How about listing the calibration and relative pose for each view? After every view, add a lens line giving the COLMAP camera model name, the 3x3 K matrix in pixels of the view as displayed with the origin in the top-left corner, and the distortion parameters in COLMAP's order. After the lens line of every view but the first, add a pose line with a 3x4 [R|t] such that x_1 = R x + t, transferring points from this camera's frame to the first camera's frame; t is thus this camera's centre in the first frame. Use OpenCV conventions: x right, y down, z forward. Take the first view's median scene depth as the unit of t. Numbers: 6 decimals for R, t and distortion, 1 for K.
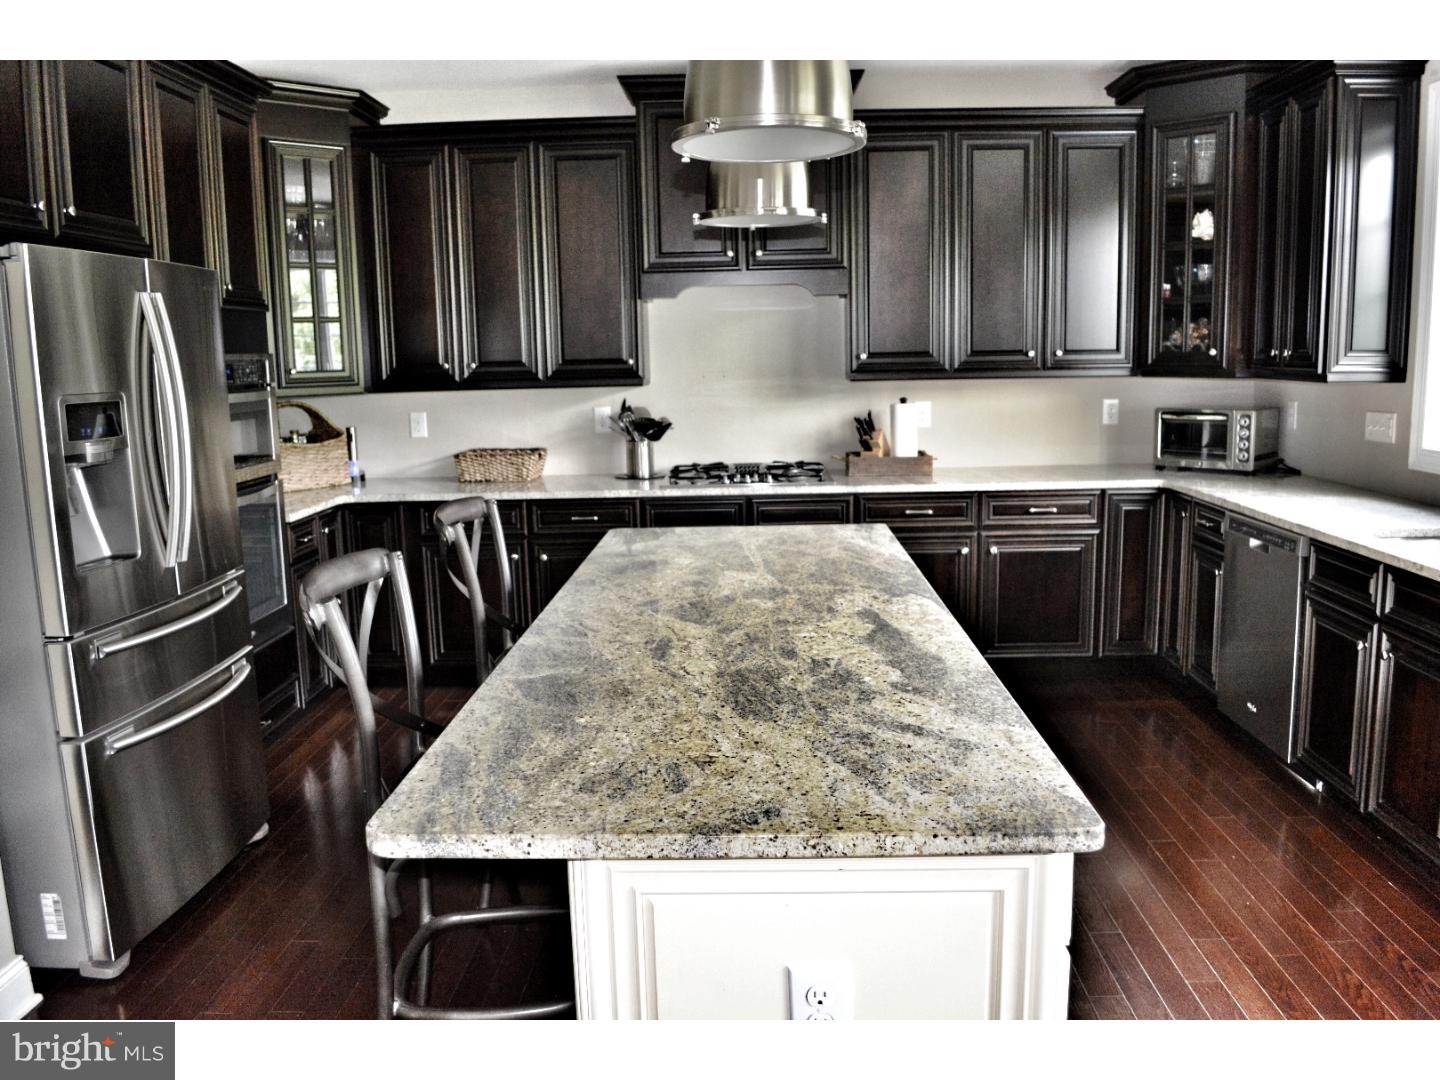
lens RADIAL K [[1147.2, 0, 727.9], [0, 1147.2, 533.0], [0, 0, 1]] dist [-0.105738, 0.077483]
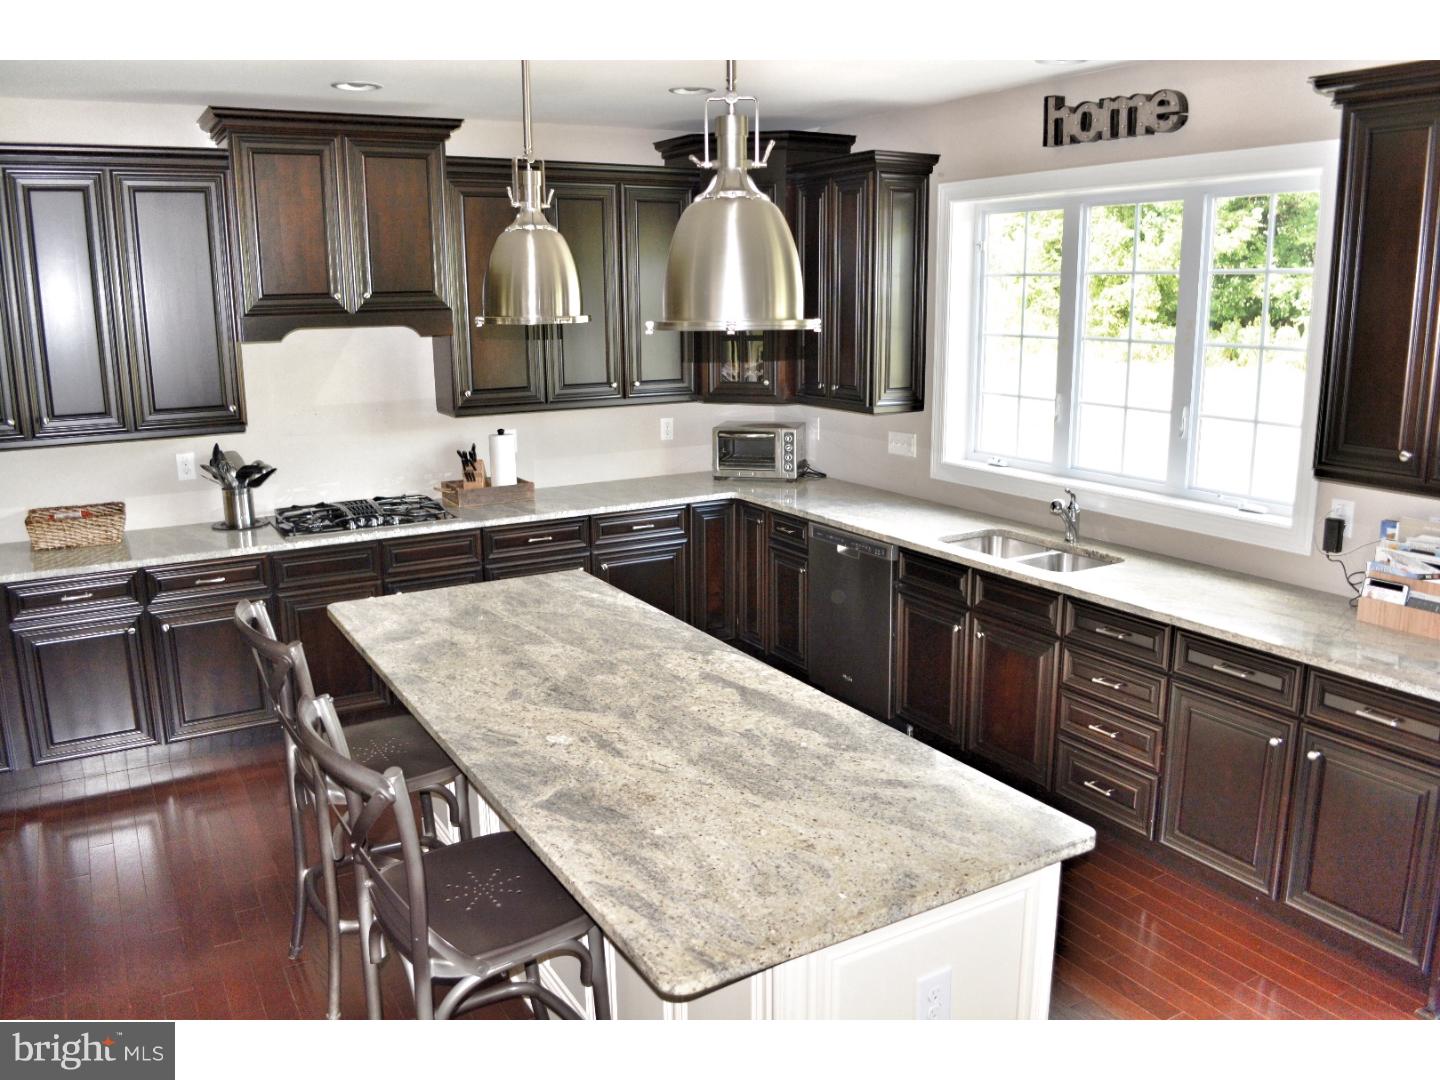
lens RADIAL K [[1147.2, 0, 727.9], [0, 1147.2, 533.0], [0, 0, 1]] dist [-0.105738, 0.077483]
pose [[0.846880, -0.095628, 0.523116, -0.295402], [0.072767, 0.995285, 0.064138, -0.096605], [-0.526782, -0.016251, 0.849845, -0.014565]]
